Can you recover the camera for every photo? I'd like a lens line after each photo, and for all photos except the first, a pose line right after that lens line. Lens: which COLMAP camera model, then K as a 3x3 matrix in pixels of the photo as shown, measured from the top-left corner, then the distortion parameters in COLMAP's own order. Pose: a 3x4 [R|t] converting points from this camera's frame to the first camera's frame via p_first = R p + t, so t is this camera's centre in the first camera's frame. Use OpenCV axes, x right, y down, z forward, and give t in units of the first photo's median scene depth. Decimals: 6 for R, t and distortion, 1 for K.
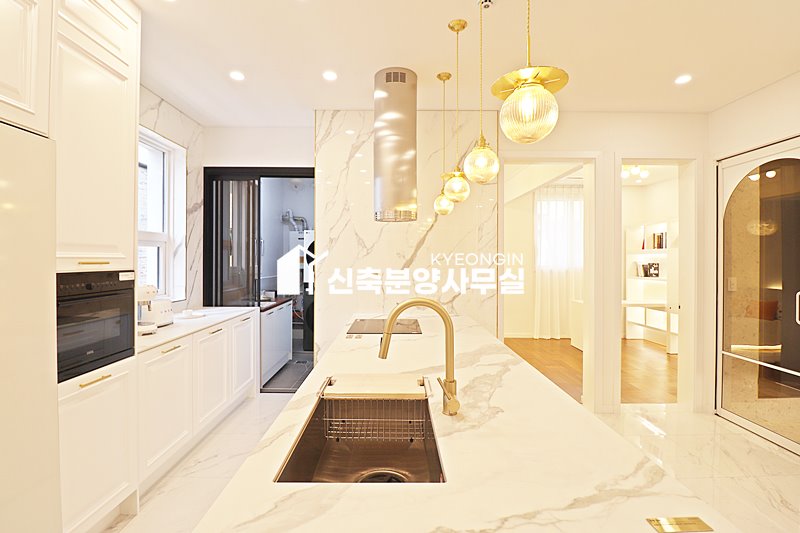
lens RADIAL K [[371.3, 0, 397.9], [0, 371.3, 264.4], [0, 0, 1]] dist [-0.007643, -0.006259]
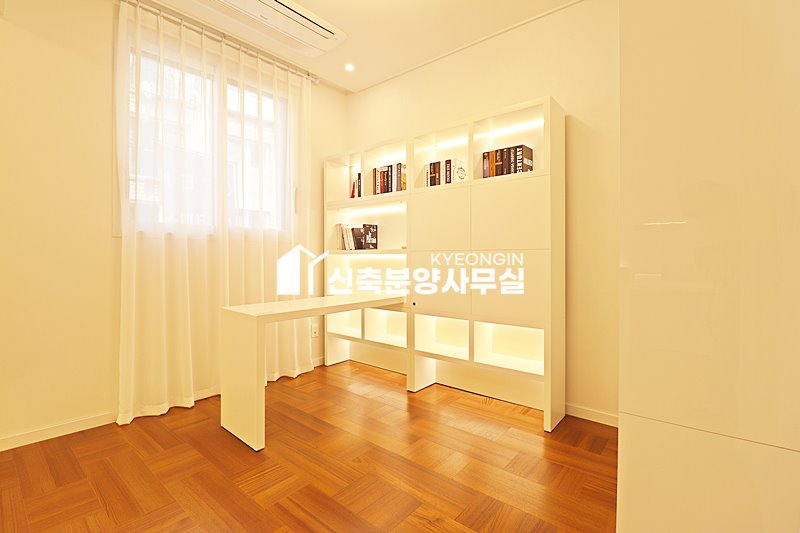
lens RADIAL K [[371.3, 0, 402.2], [0, 371.3, 268.5], [0, 0, 1]] dist [-0.007643, -0.006259]
pose [[0.639142, -0.020195, 0.768824, 0.329153], [0.007151, 0.999768, 0.020316, 0.058043], [-0.769056, -0.007487, 0.639138, 0.682818]]
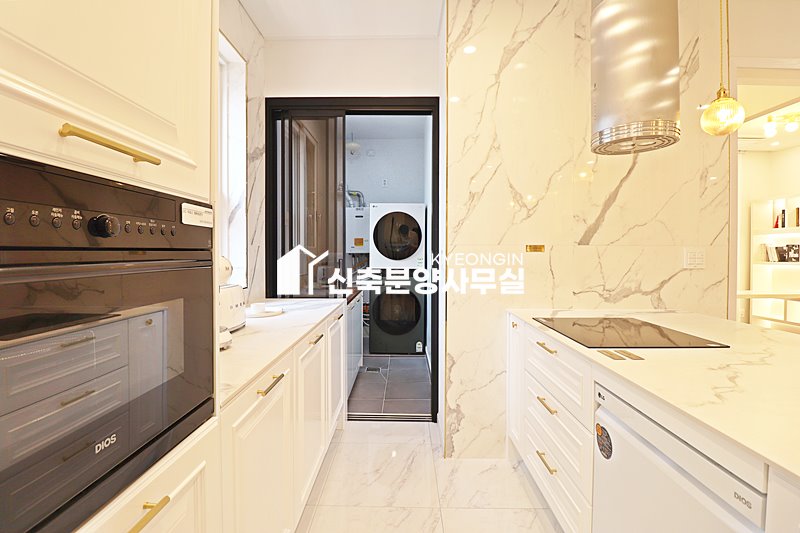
lens RADIAL K [[371.3, 0, 403.4], [0, 371.3, 262.2], [0, 0, 1]] dist [-0.007643, -0.006259]
pose [[0.999787, -0.003154, -0.020417, -0.166913], [0.003418, 0.999911, 0.012905, 0.024585], [0.020374, -0.012972, 0.999708, 0.202633]]
